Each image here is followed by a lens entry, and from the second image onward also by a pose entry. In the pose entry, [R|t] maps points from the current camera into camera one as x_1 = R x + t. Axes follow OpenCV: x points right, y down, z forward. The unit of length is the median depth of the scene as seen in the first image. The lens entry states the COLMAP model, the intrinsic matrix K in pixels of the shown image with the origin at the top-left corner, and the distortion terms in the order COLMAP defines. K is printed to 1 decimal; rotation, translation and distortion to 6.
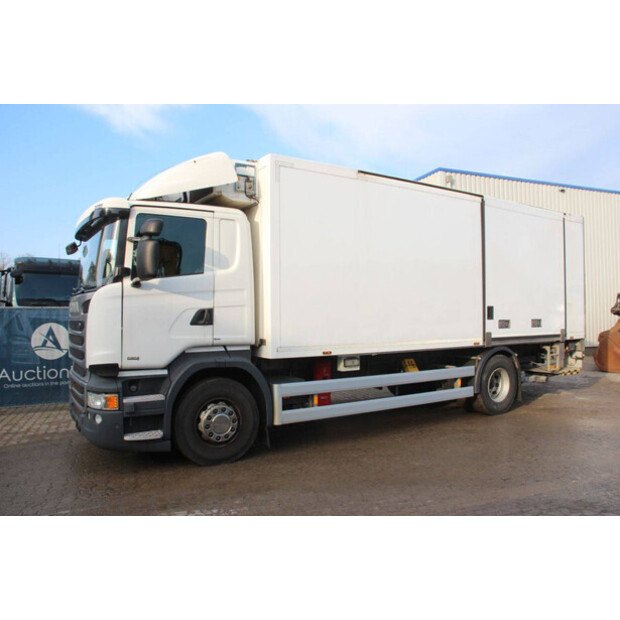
lens RADIAL K [[513.1, 0, 312.9], [0, 513.1, 306.6], [0, 0, 1]] dist [-0.133749, 0.058037]
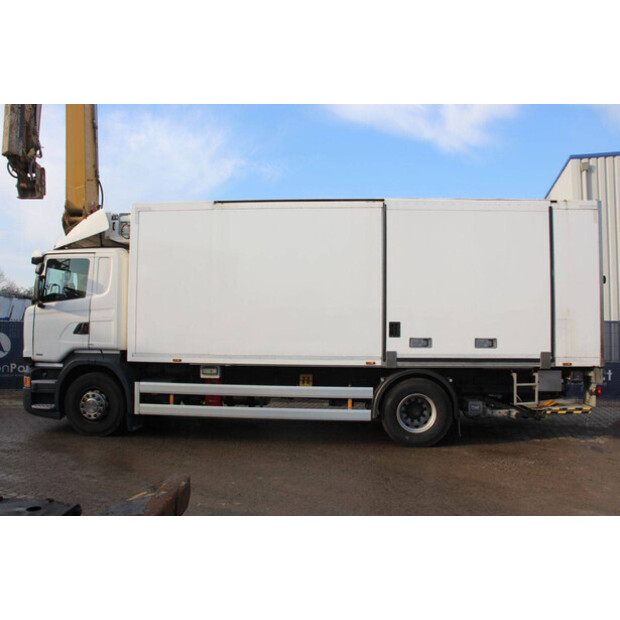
lens RADIAL K [[513.1, 0, 312.5], [0, 513.1, 308.2], [0, 0, 1]] dist [-0.133749, 0.058037]
pose [[0.791880, -0.013326, -0.610532, 0.958891], [-0.003601, 0.999643, -0.026490, -0.000907], [0.610667, 0.023175, 0.791549, 0.244091]]
